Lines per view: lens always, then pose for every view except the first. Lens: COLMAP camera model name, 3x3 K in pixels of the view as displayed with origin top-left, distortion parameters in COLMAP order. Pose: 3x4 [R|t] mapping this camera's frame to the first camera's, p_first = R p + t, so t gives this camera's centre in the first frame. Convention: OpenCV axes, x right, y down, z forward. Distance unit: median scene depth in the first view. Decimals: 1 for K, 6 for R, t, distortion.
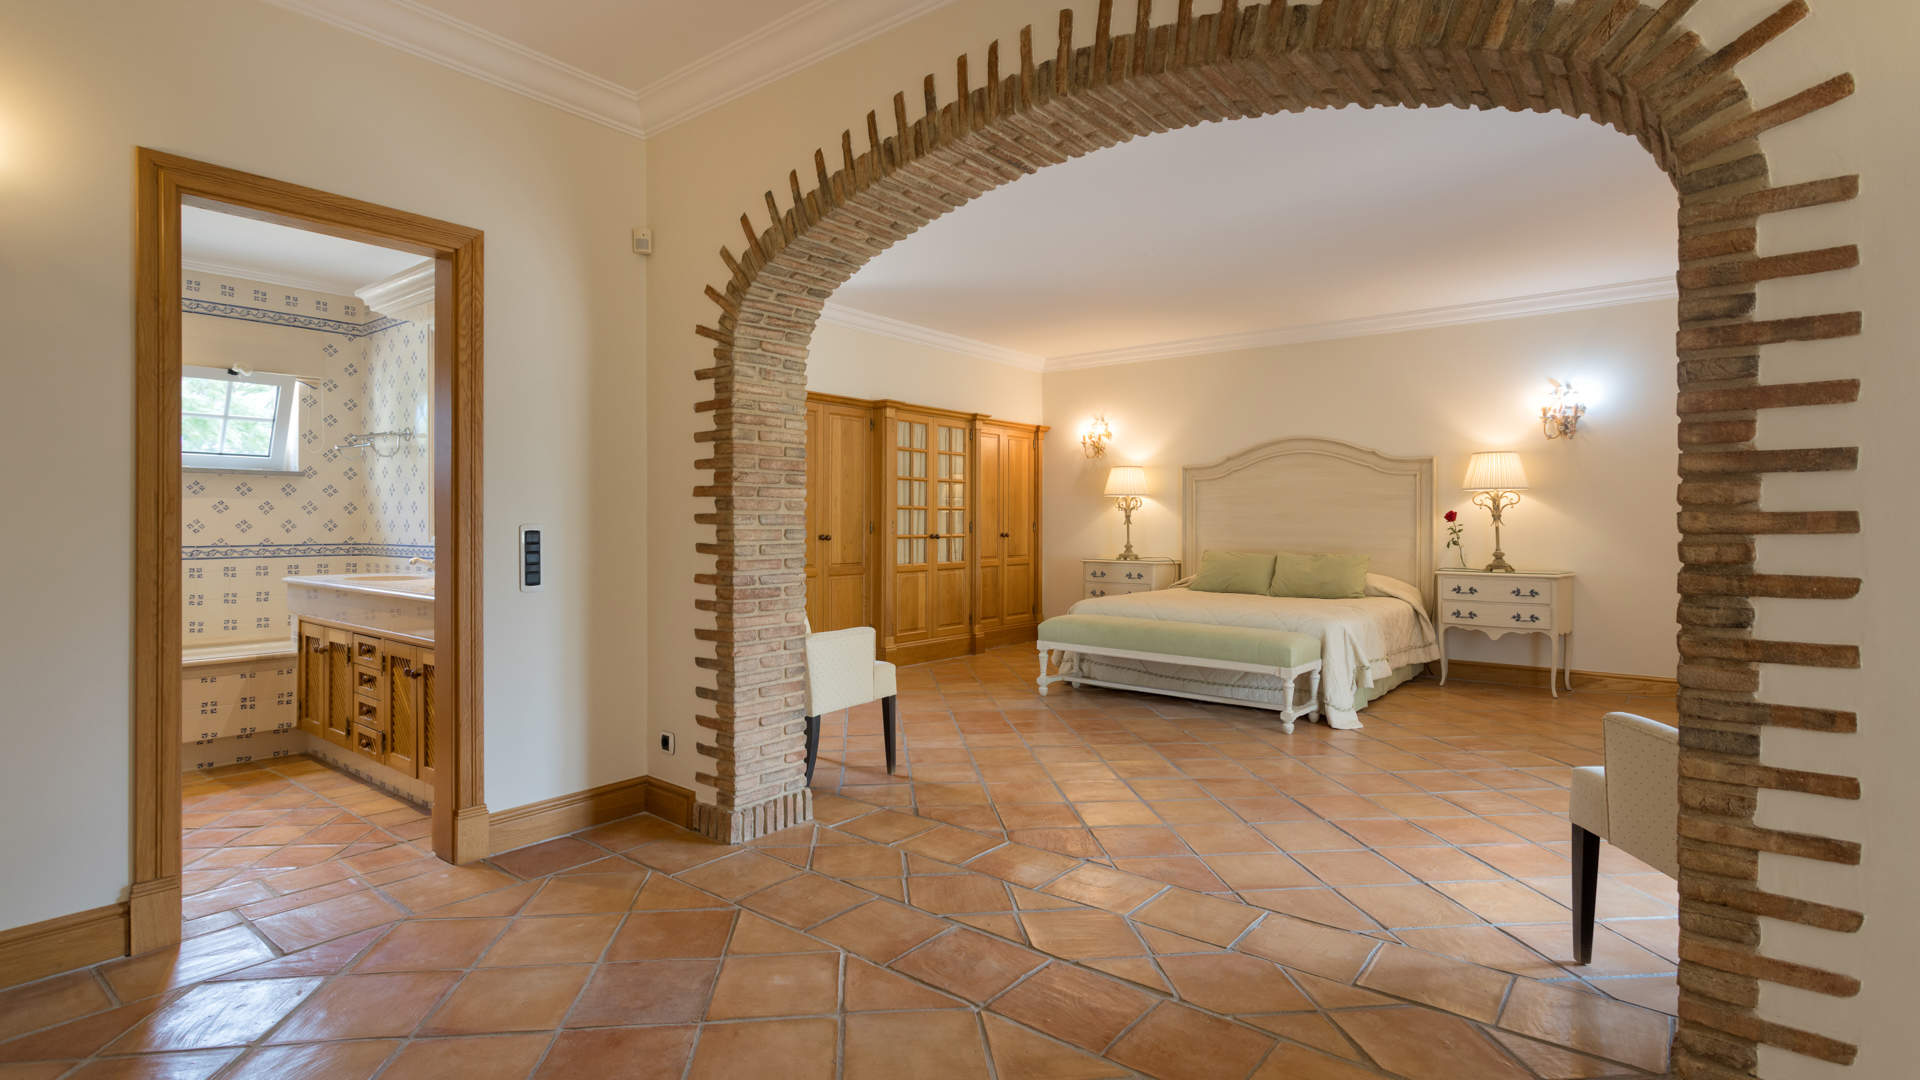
lens RADIAL K [[884.4, 0, 966.4], [0, 884.4, 537.9], [0, 0, 1]] dist [0.005408, 0.000236]
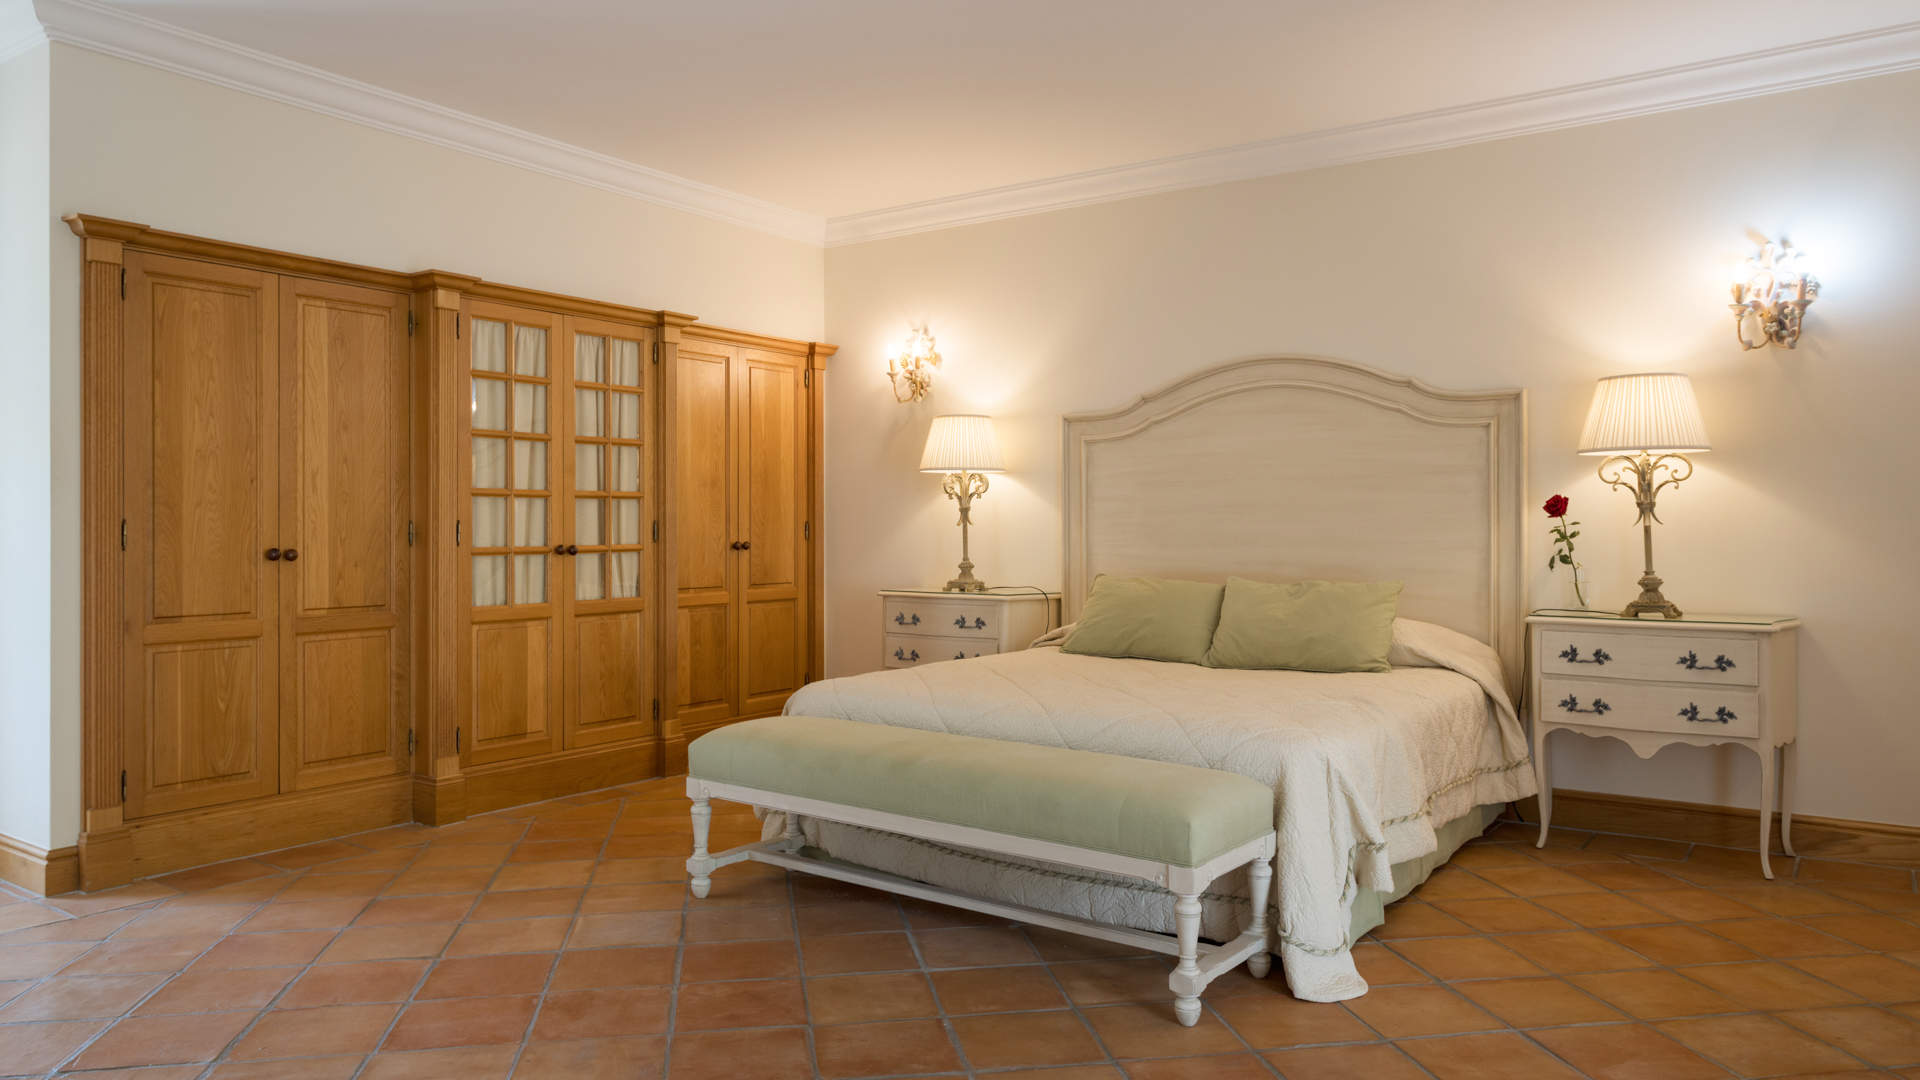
lens RADIAL K [[1240.7, 0, 956.2], [0, 1240.7, 539.1], [0, 0, 1]] dist [0.001677, 0.003921]
pose [[0.998575, -0.004111, 0.053217, 0.164543], [0.004402, 0.999976, -0.005362, -0.003505], [-0.053193, 0.005589, 0.998569, 0.305729]]
